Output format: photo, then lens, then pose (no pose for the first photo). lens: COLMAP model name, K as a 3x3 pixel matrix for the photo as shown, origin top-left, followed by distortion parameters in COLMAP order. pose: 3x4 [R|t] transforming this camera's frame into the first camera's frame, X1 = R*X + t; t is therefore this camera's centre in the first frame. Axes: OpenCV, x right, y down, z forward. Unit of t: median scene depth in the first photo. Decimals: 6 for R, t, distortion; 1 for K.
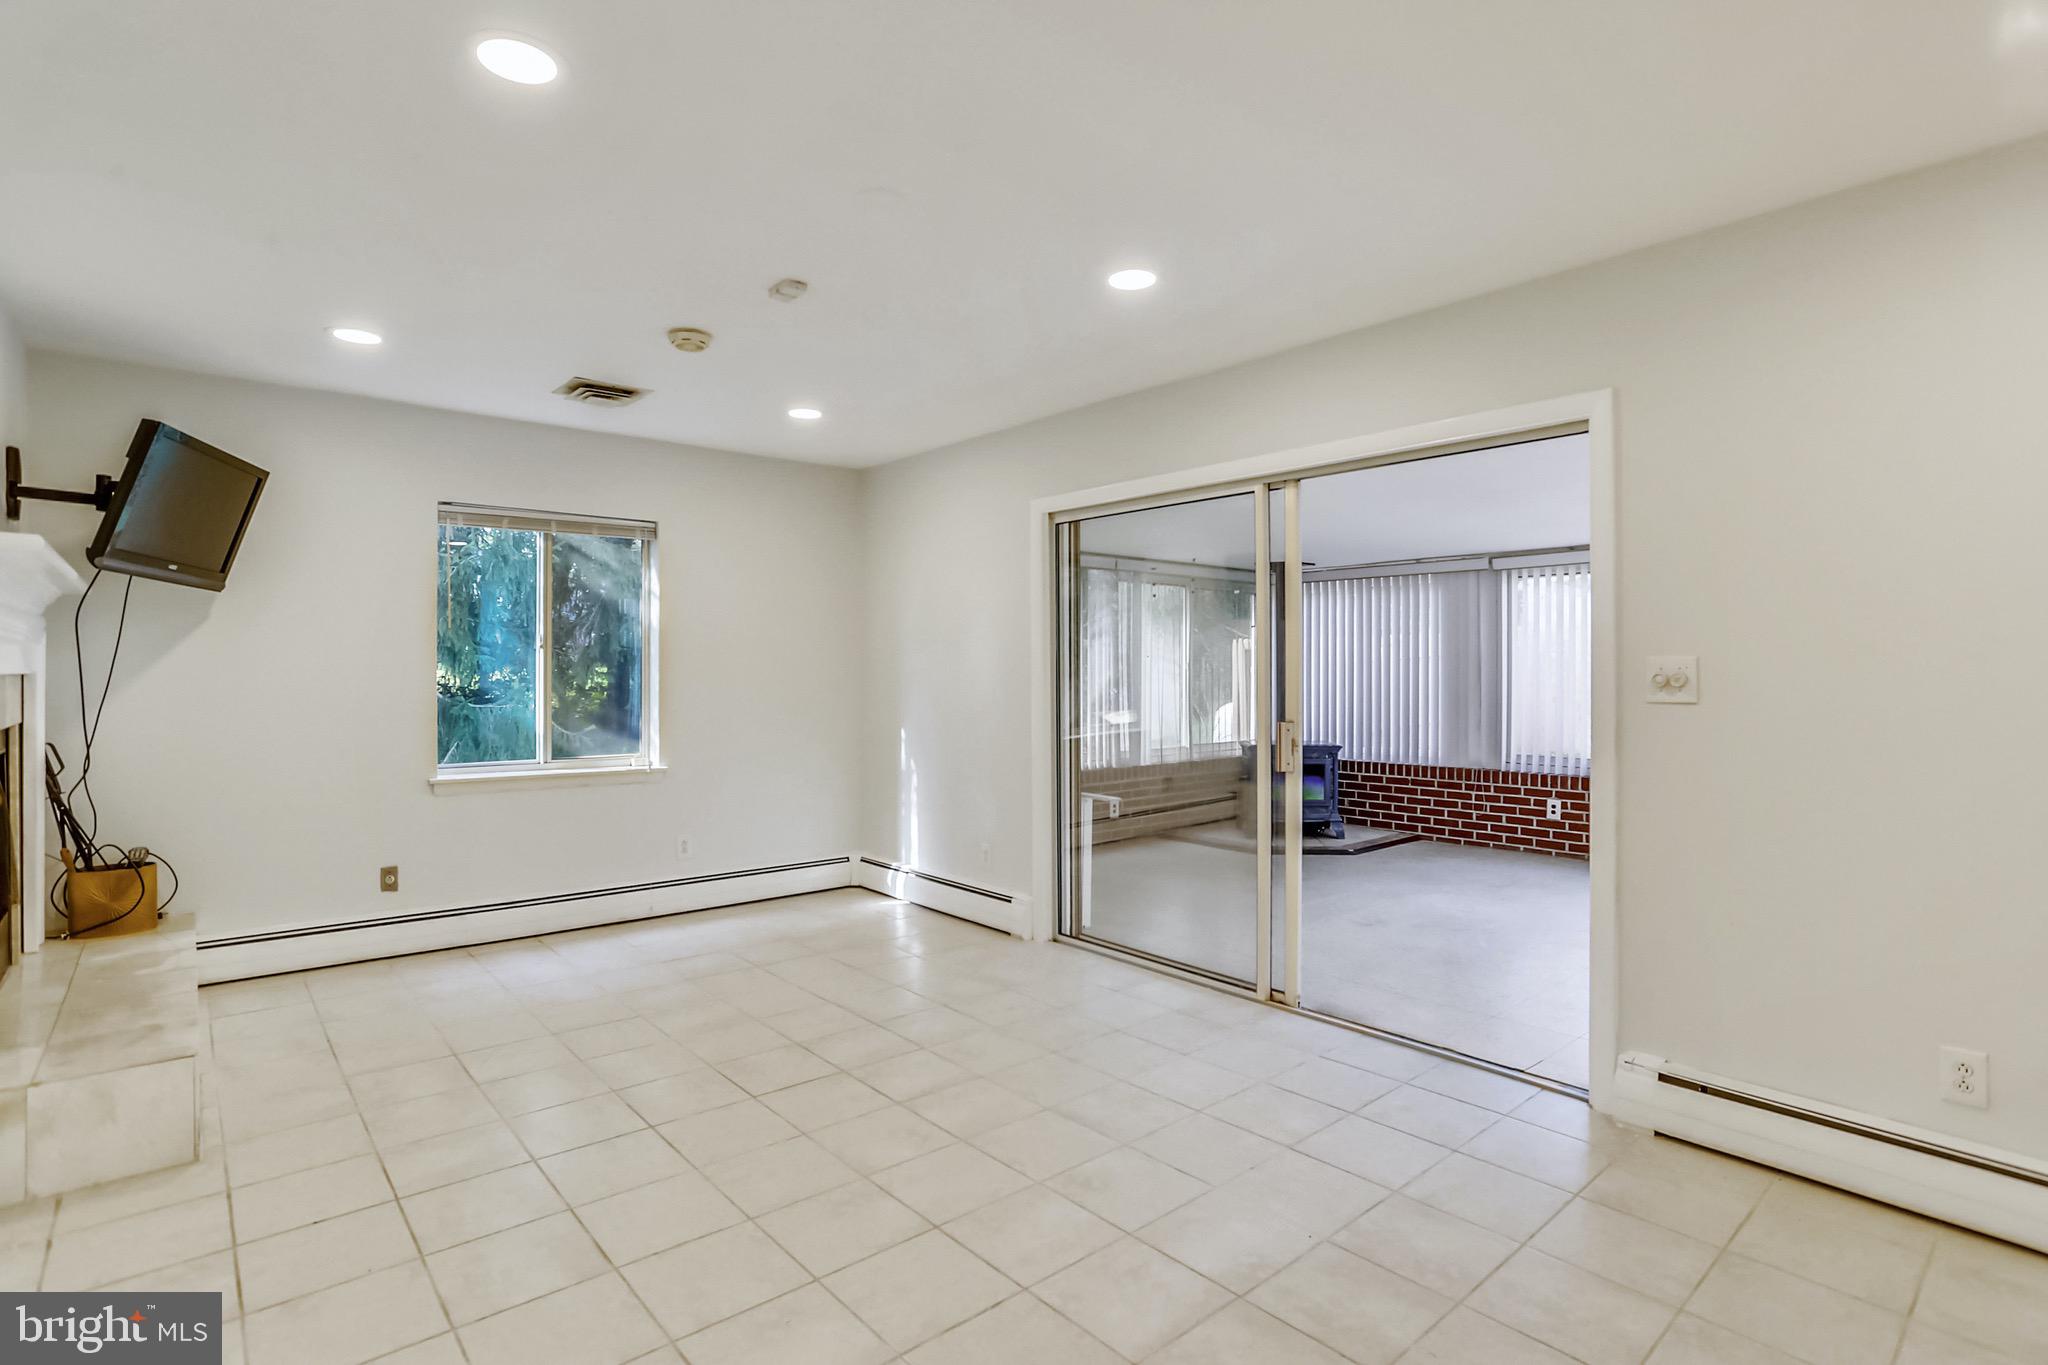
lens RADIAL K [[1015.0, 0, 1027.8], [0, 1015.0, 671.7], [0, 0, 1]] dist [-0.071136, 0.036201]
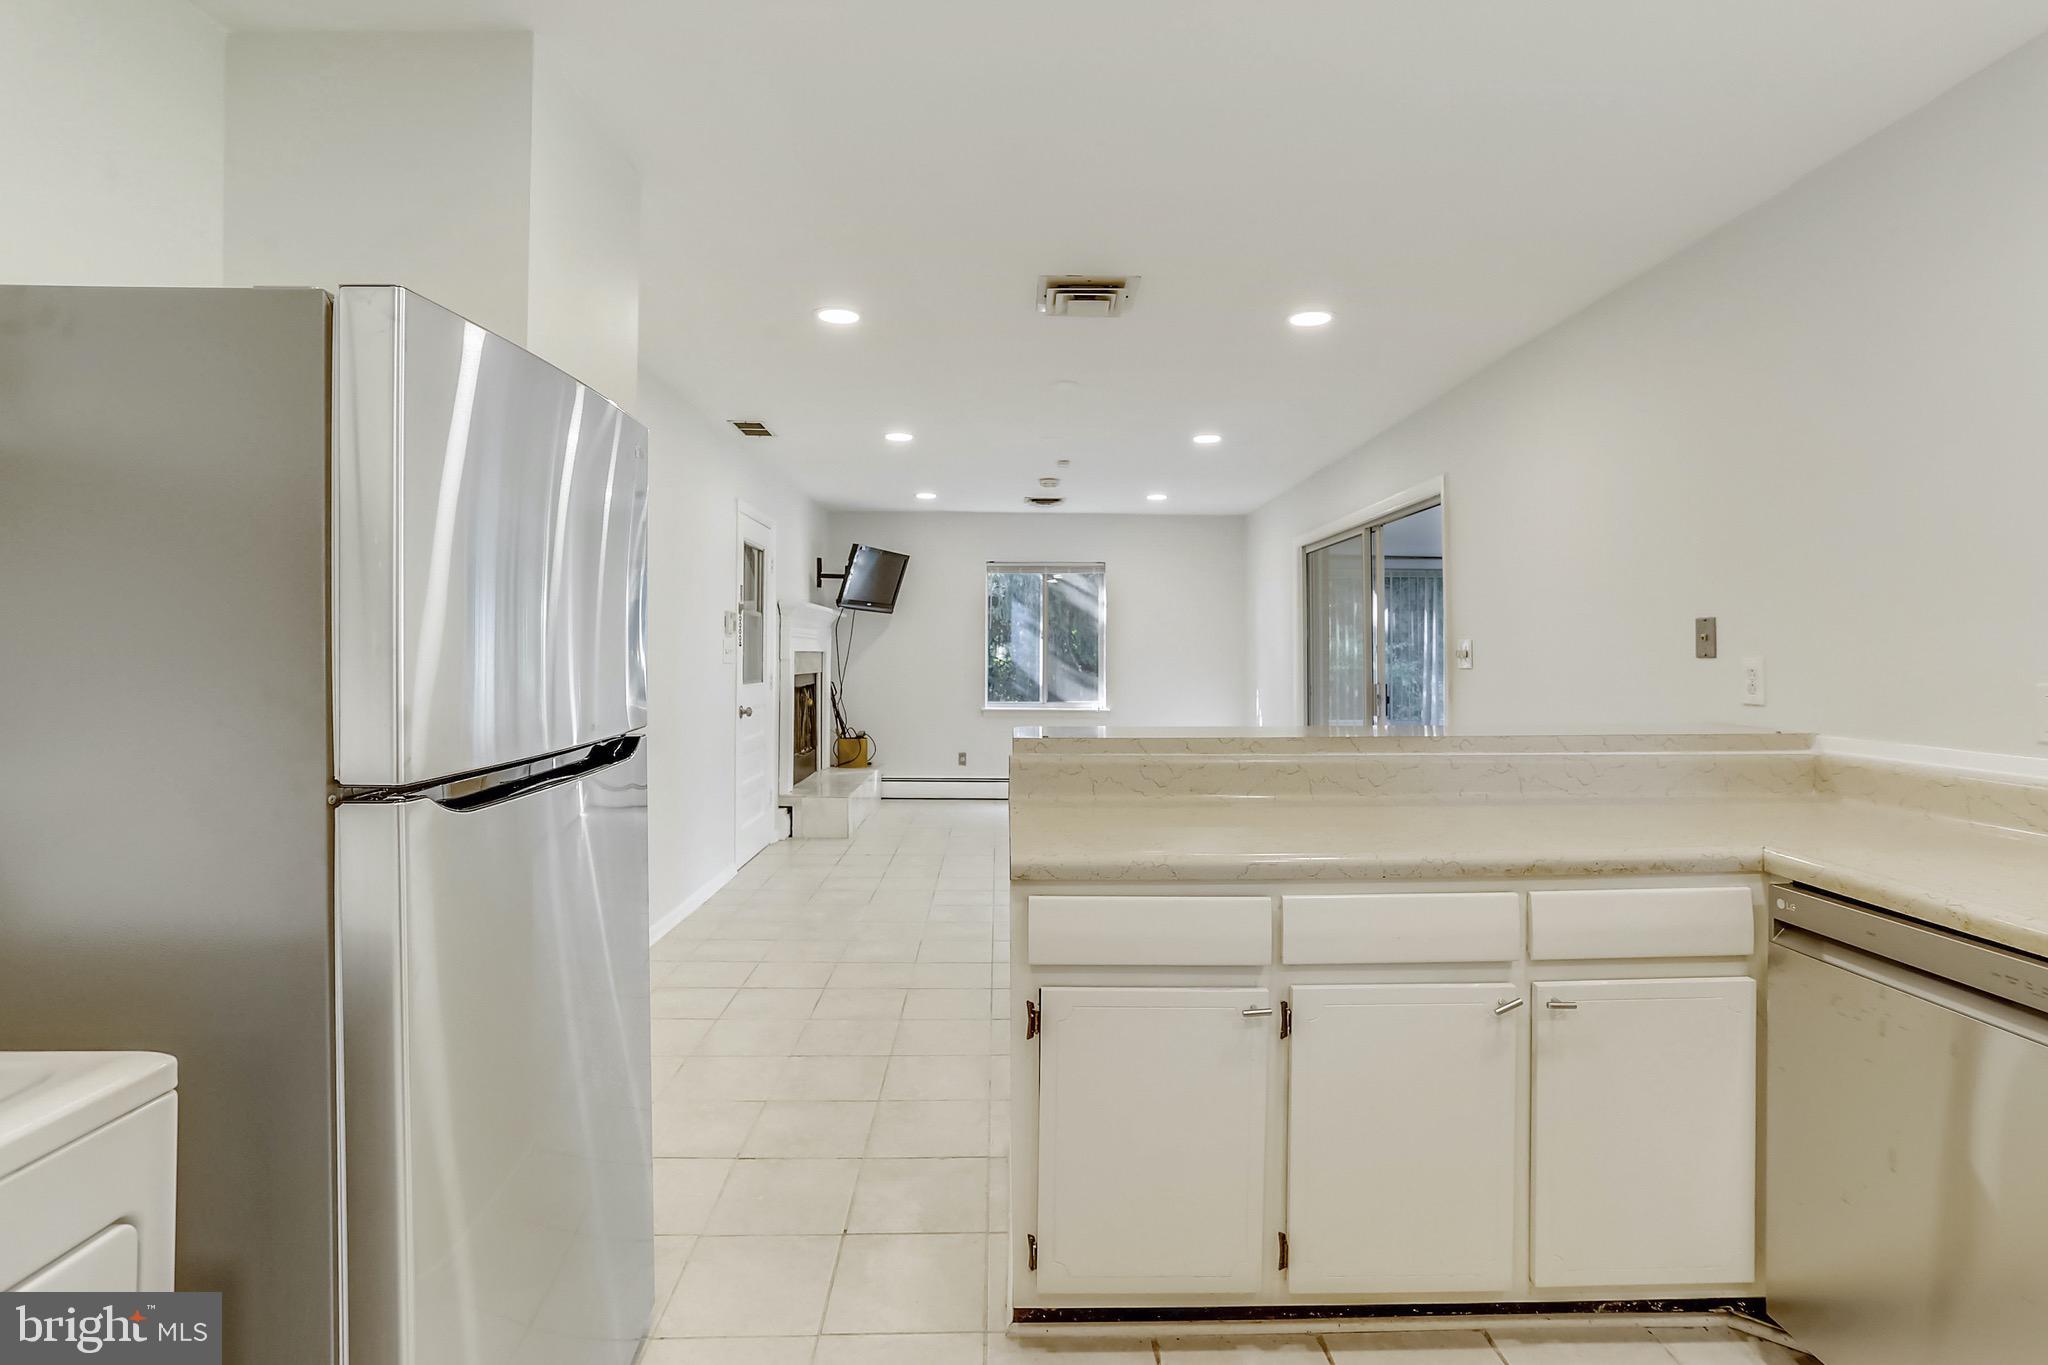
lens RADIAL K [[1007.4, 0, 1027.1], [0, 1007.4, 656.8], [0, 0, 1]] dist [-0.069534, 0.033031]
pose [[0.773680, 0.003692, -0.633565, 0.696289], [-0.004553, 0.999990, 0.000267, 0.008932], [0.633560, 0.002678, 0.773689, -0.440678]]
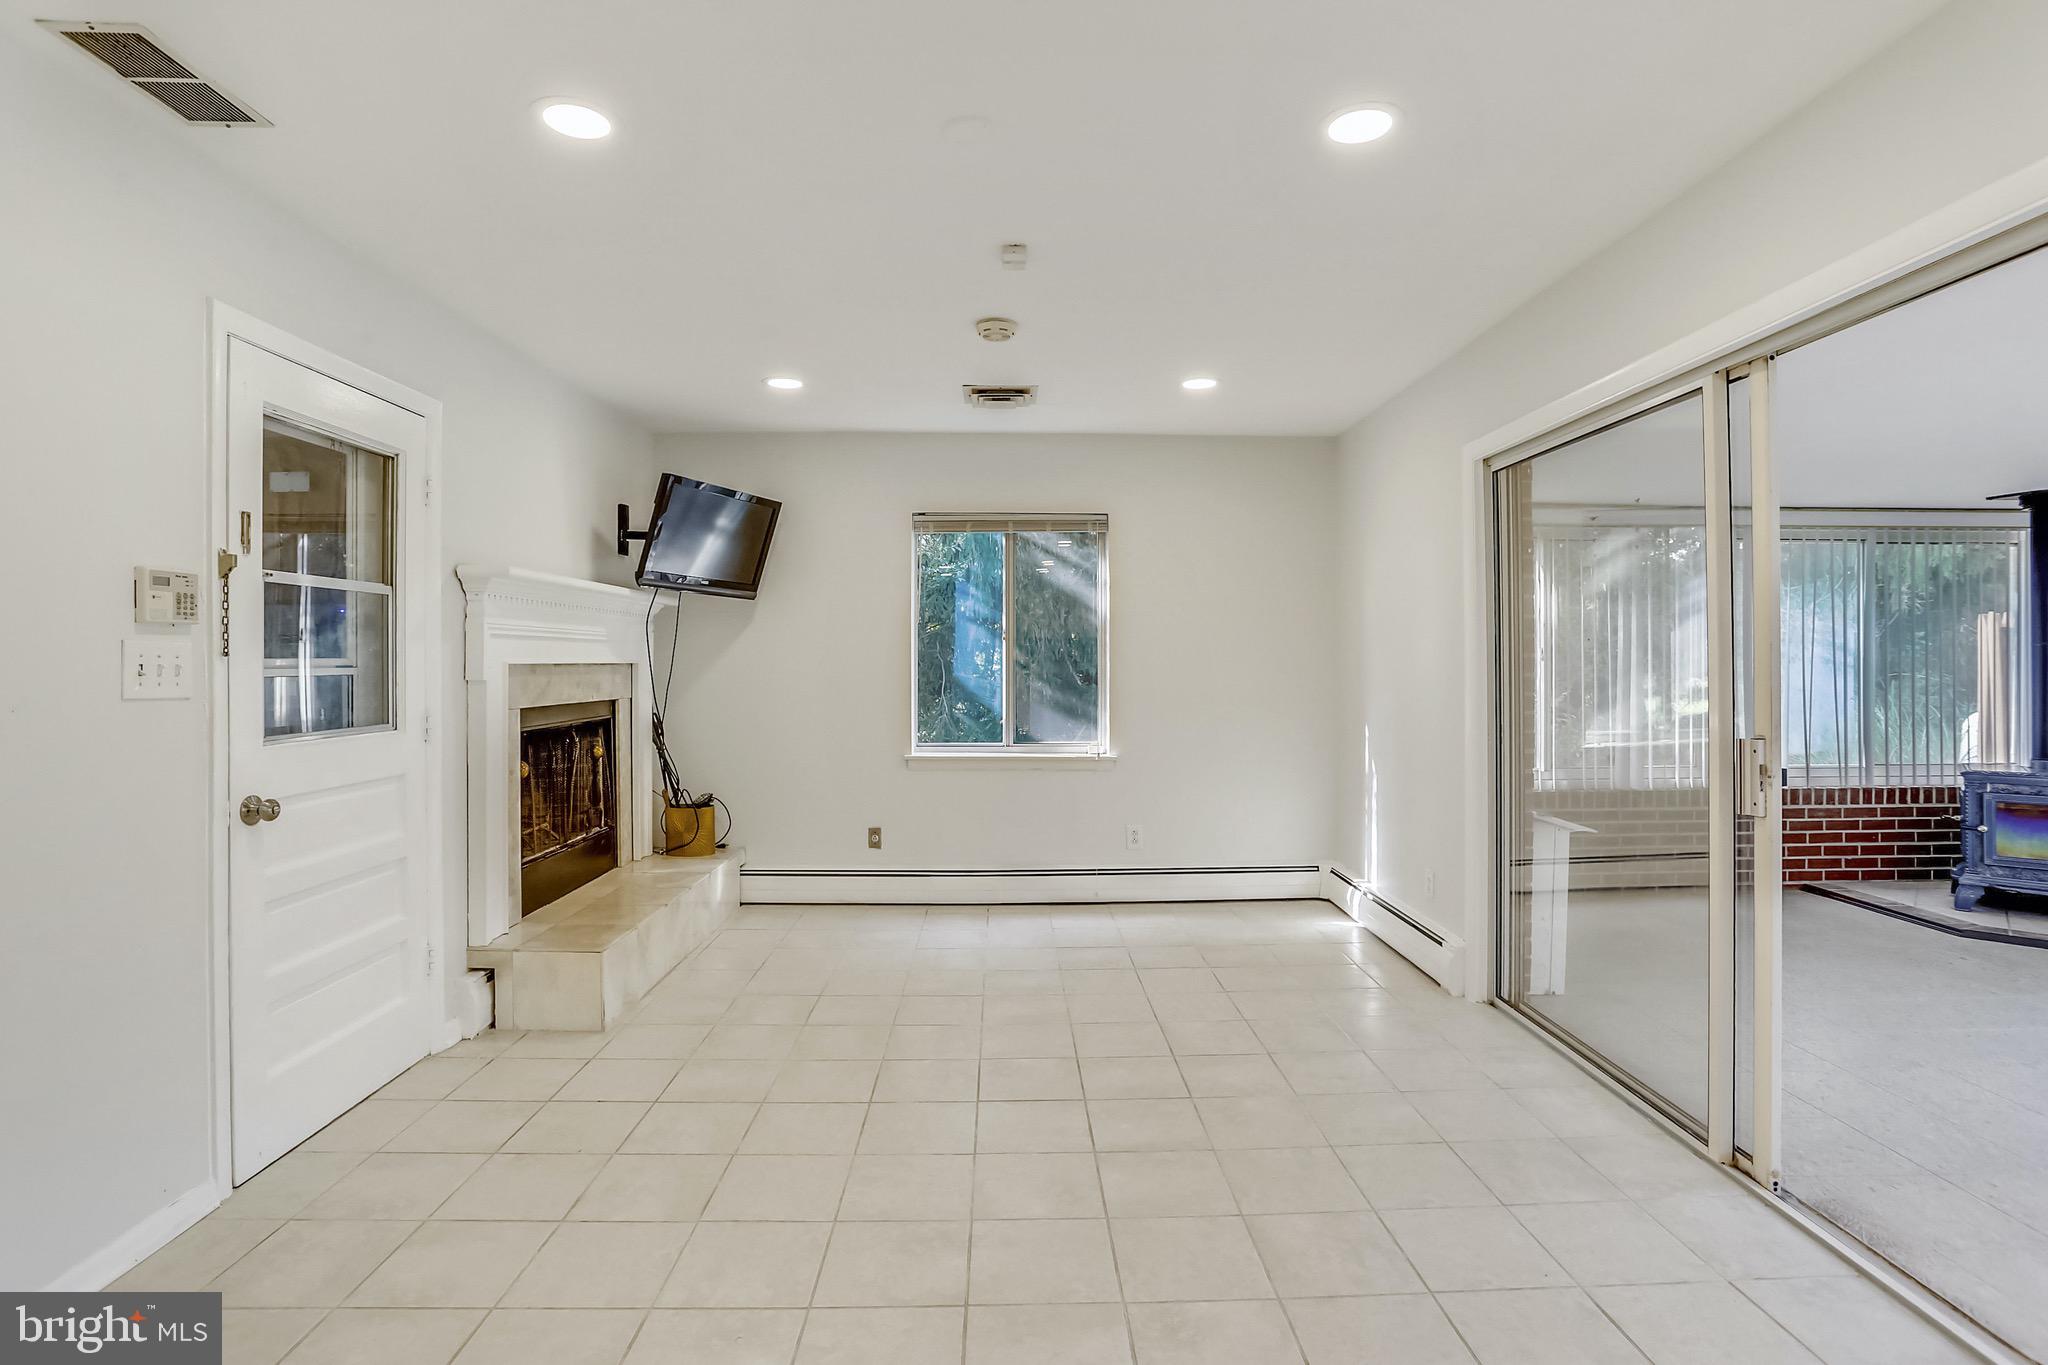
lens RADIAL K [[1007.4, 0, 1027.1], [0, 1007.4, 656.8], [0, 0, 1]] dist [-0.069534, 0.033031]
pose [[0.771212, -0.004369, -0.636563, 0.254720], [0.001178, 0.999985, -0.005437, 0.001047], [0.636577, 0.003444, 0.771205, 0.194217]]
